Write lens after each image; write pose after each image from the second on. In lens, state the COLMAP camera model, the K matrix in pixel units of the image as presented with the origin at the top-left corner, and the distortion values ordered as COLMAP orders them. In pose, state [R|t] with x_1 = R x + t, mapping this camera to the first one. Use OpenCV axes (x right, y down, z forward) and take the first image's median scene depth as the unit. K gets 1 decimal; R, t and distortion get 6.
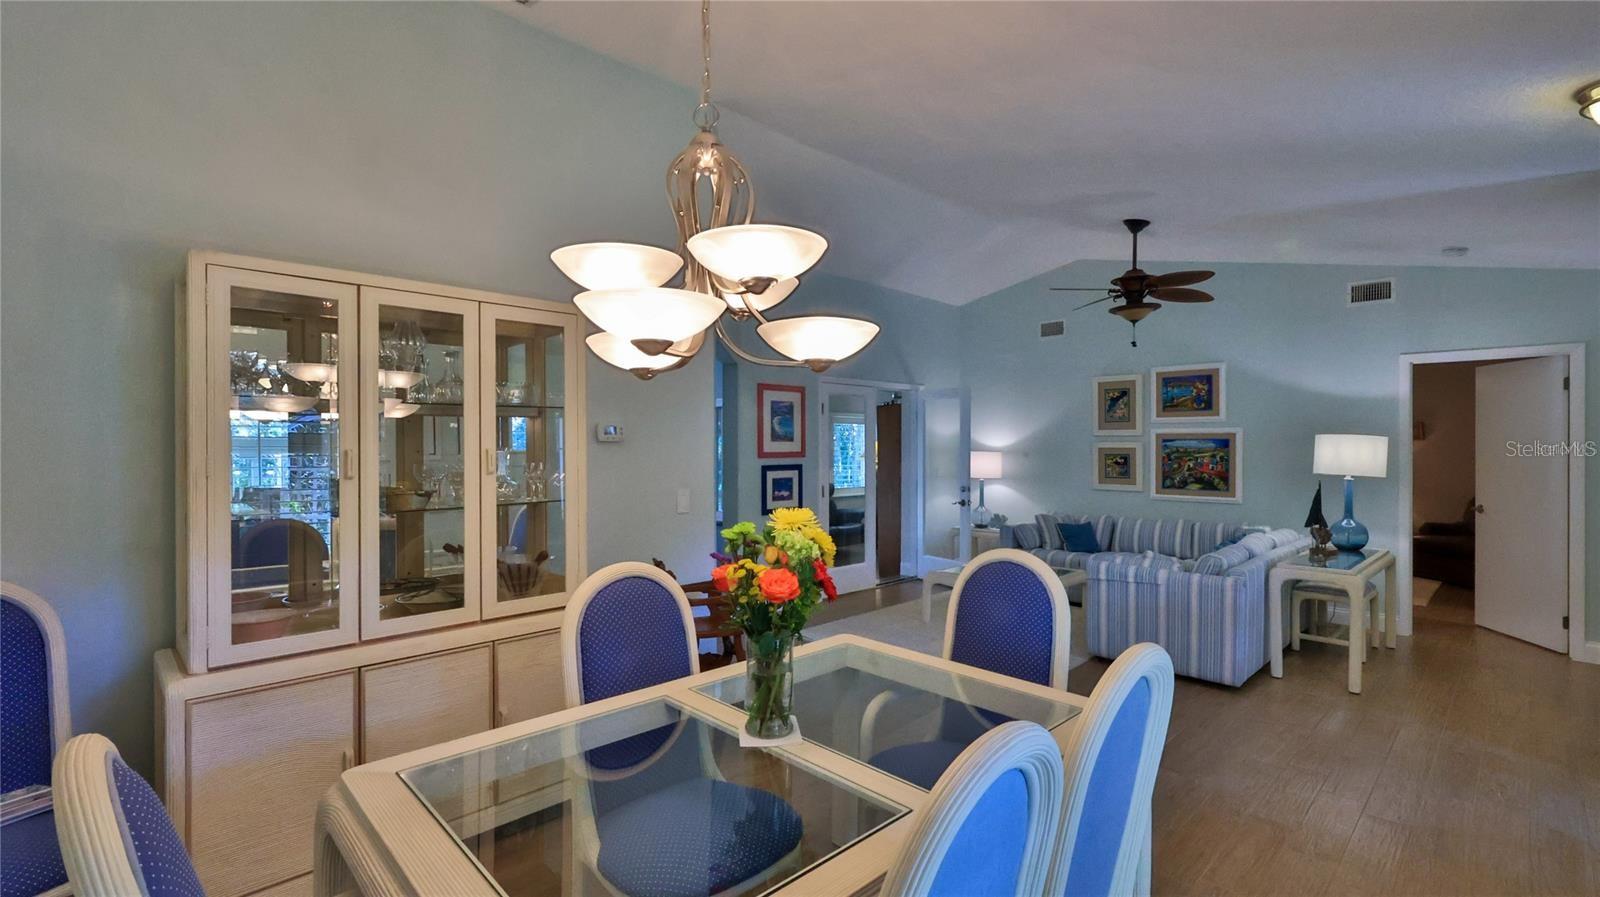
lens RADIAL K [[708.0, 0, 794.8], [0, 708.0, 439.8], [0, 0, 1]] dist [-0.000279, -0.000281]
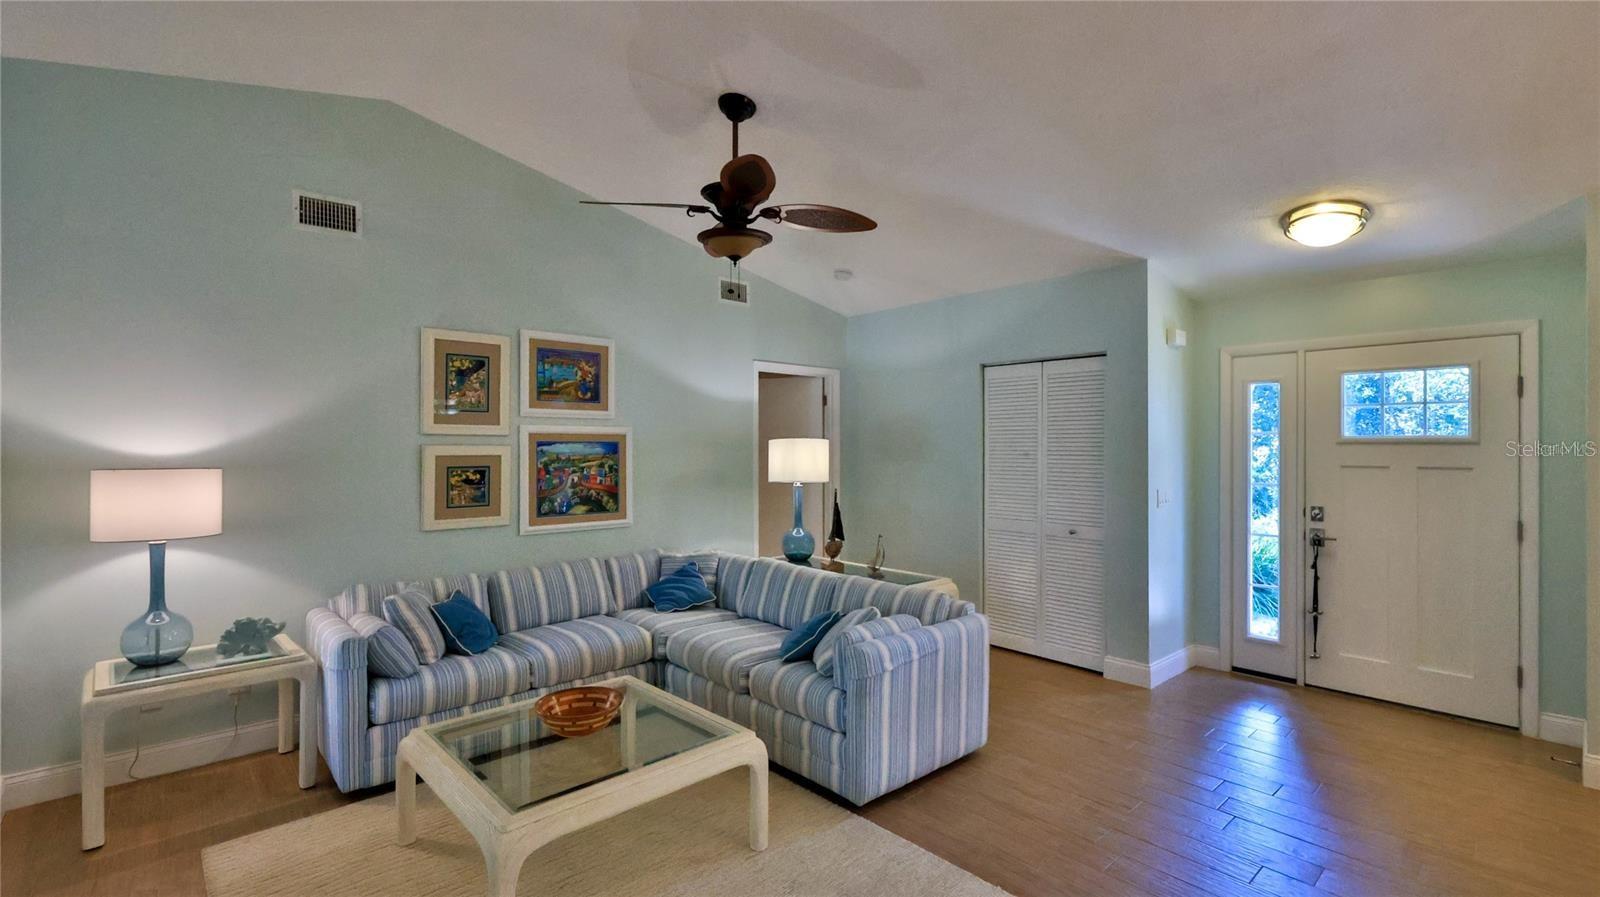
lens RADIAL K [[708.0, 0, 794.8], [0, 708.0, 439.8], [0, 0, 1]] dist [-0.000279, -0.000281]
pose [[0.034497, 0.012205, 0.999330, -0.129657], [-0.003426, 0.999921, -0.012094, 0.004653], [-0.999399, -0.003006, 0.034536, 0.758645]]
